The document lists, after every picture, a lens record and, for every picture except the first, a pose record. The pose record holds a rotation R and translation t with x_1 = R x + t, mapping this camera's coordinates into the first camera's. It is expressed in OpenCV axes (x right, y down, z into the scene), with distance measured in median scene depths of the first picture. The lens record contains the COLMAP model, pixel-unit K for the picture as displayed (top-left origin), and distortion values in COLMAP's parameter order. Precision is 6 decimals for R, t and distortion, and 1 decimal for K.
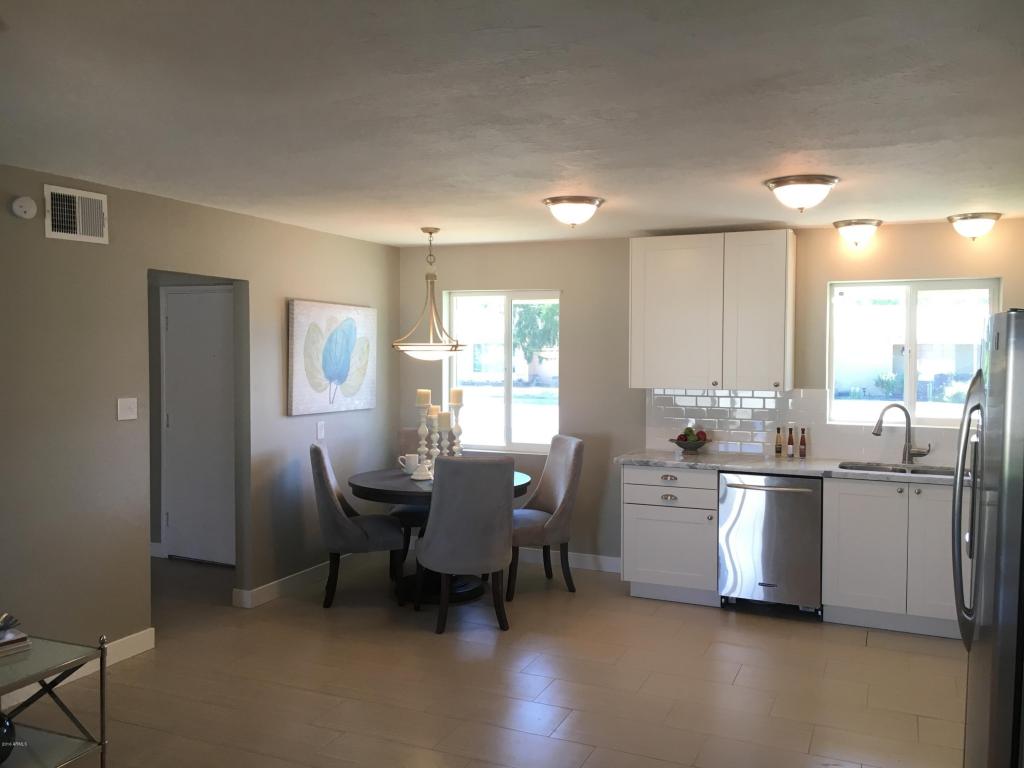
lens RADIAL K [[878.2, 0, 513.8], [0, 878.2, 388.3], [0, 0, 1]] dist [0.063361, -0.072393]
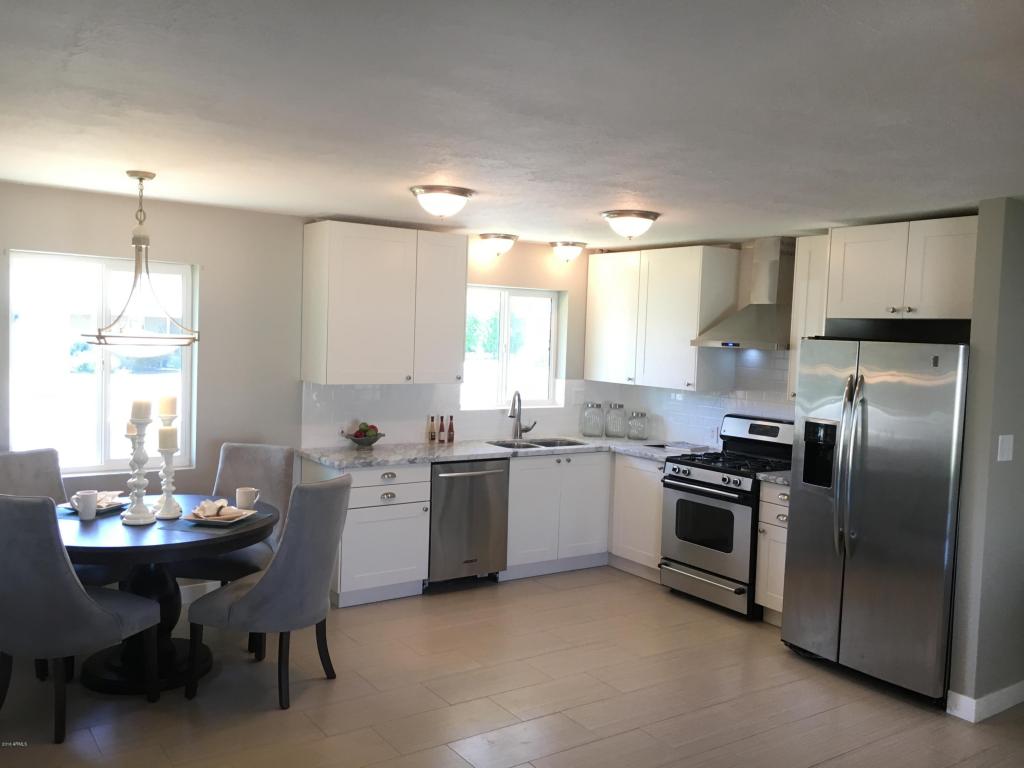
lens RADIAL K [[878.2, 0, 509.7], [0, 878.2, 384.7], [0, 0, 1]] dist [0.063361, -0.072393]
pose [[0.514398, -0.038028, 0.856708, -0.572675], [0.009636, 0.999210, 0.038568, -0.034882], [-0.857497, -0.011584, 0.514358, 0.374213]]
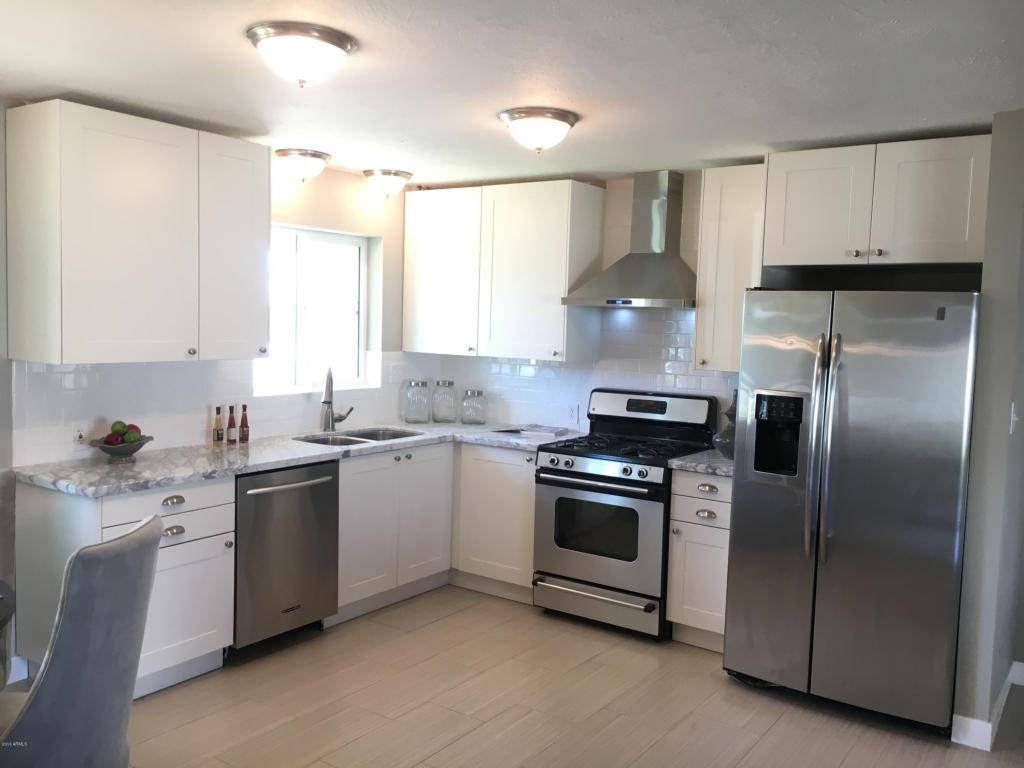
lens RADIAL K [[878.2, 0, 516.0], [0, 878.2, 383.0], [0, 0, 1]] dist [0.063361, -0.072393]
pose [[0.179879, -0.071274, 0.981103, -0.394902], [0.020189, 0.997429, 0.068758, -0.022625], [-0.983482, 0.007439, 0.180856, 0.621965]]
